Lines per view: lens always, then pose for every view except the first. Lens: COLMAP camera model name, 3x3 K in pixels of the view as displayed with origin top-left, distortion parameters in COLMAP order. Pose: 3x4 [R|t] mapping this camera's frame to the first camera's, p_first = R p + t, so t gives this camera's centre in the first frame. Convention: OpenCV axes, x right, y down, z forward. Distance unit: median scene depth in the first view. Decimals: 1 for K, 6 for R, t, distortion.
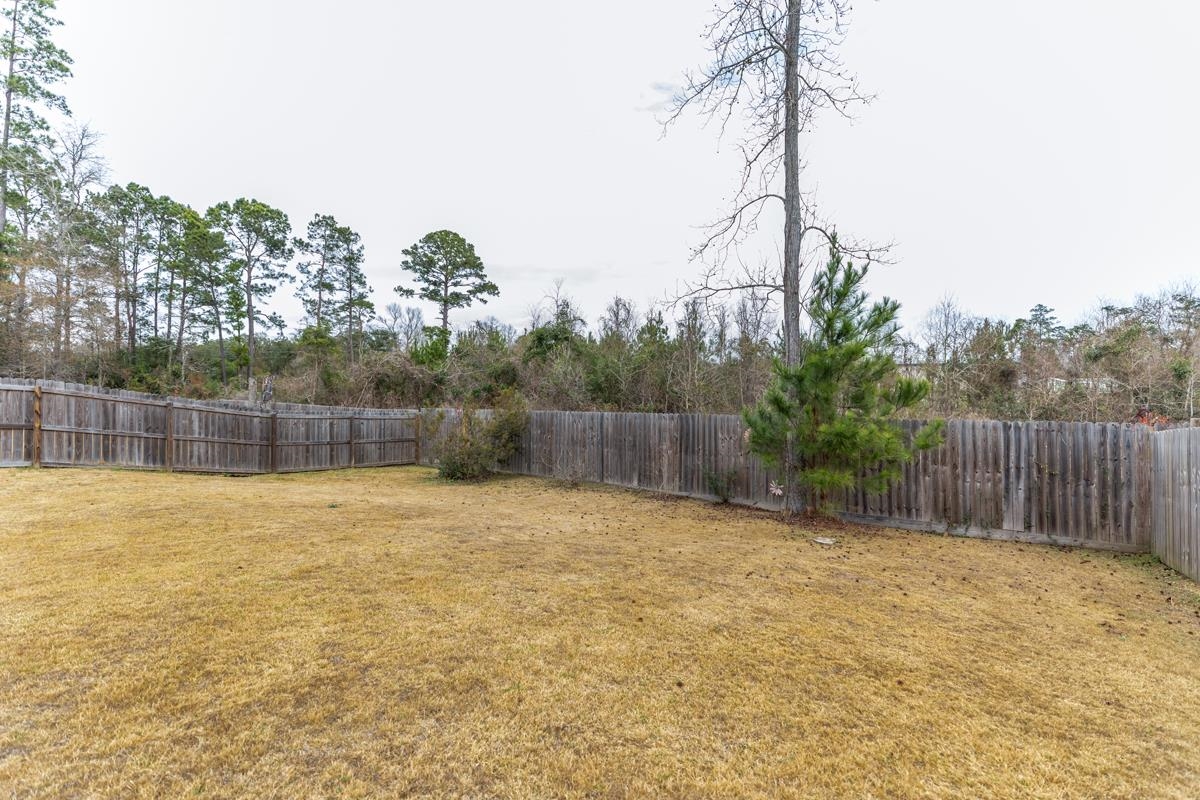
lens RADIAL K [[542.7, 0, 598.4], [0, 542.7, 379.8], [0, 0, 1]] dist [0.002439, 0.000400]
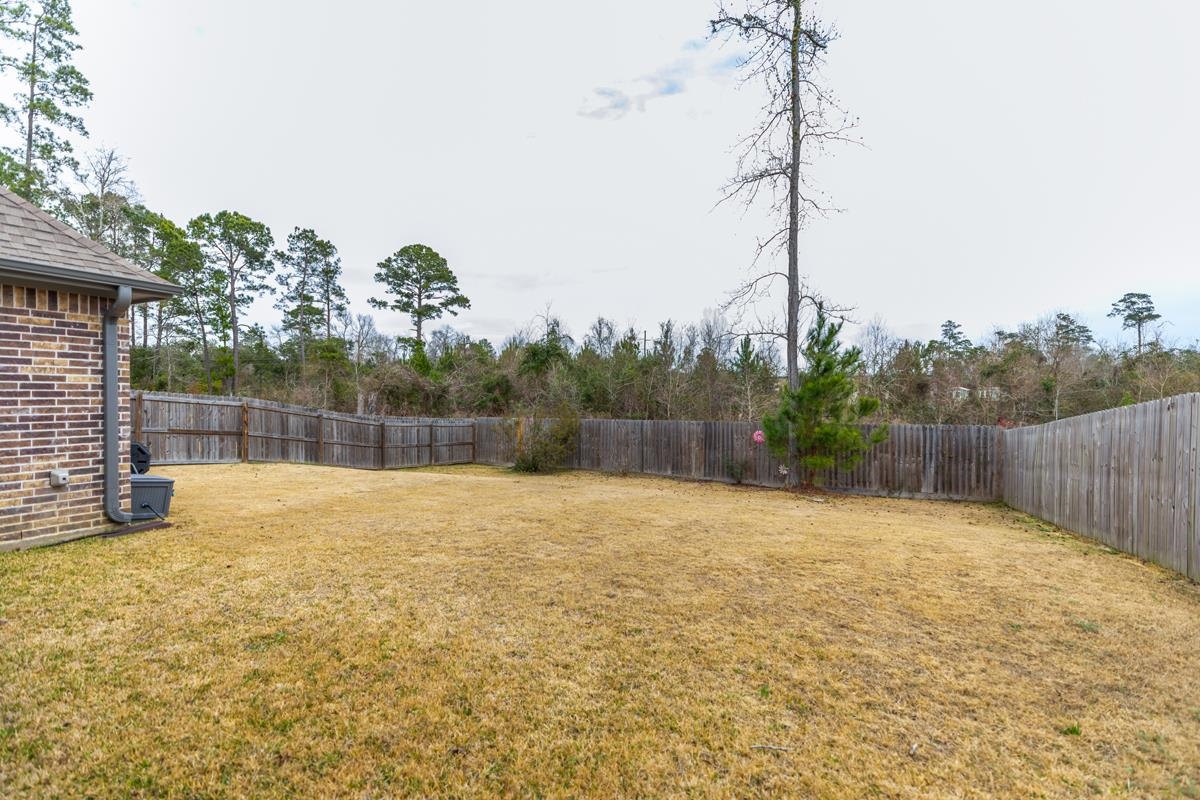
lens RADIAL K [[536.0, 0, 600.0], [0, 536.0, 400.0], [0, 0, 1]] dist [0.001527, 0.000363]
pose [[0.994390, -0.000533, 0.105773, -0.107096], [-0.002004, 0.999713, 0.023876, -0.009578], [-0.105755, -0.023954, 0.994104, -0.136392]]
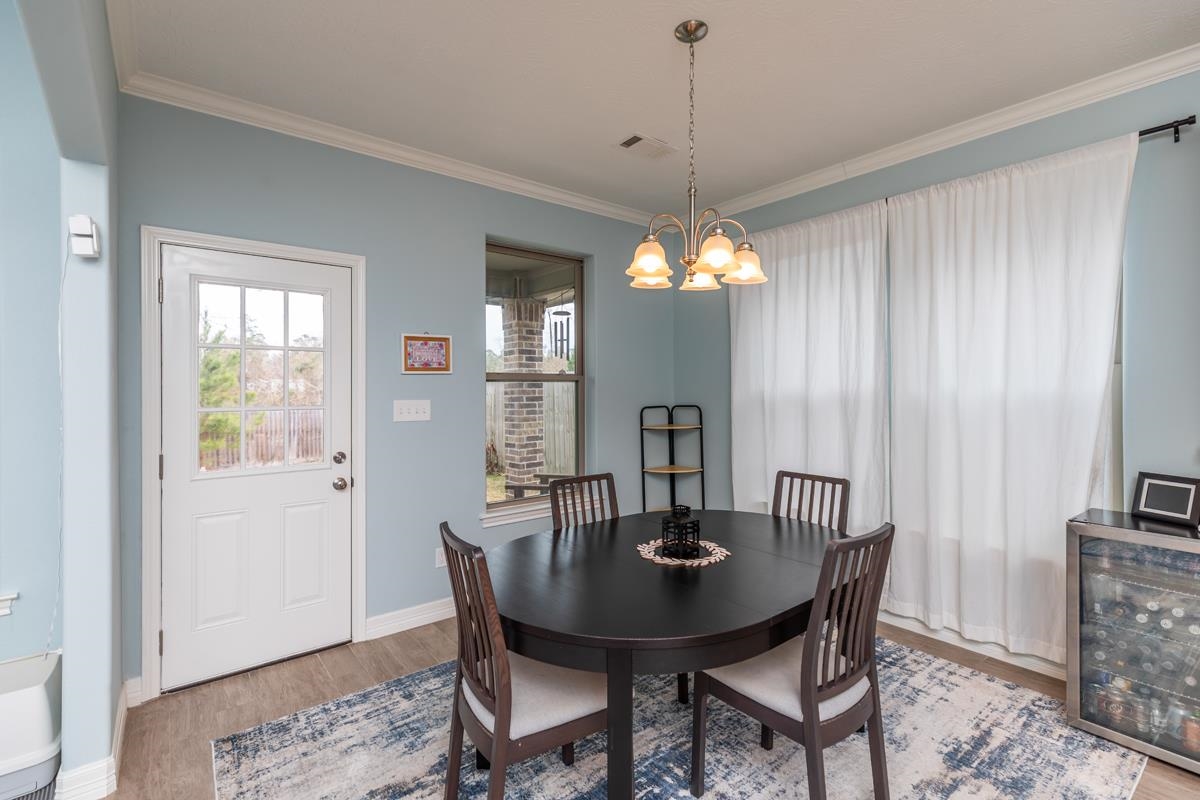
lens RADIAL K [[540.5, 0, 595.1], [0, 540.5, 386.3], [0, 0, 1]] dist [-0.002143, -0.000159]
pose [[0.302206, -0.003825, 0.953235, -0.280731], [-0.008657, 0.999940, 0.006757, -0.013383], [-0.953203, -0.010294, 0.302154, -0.245261]]
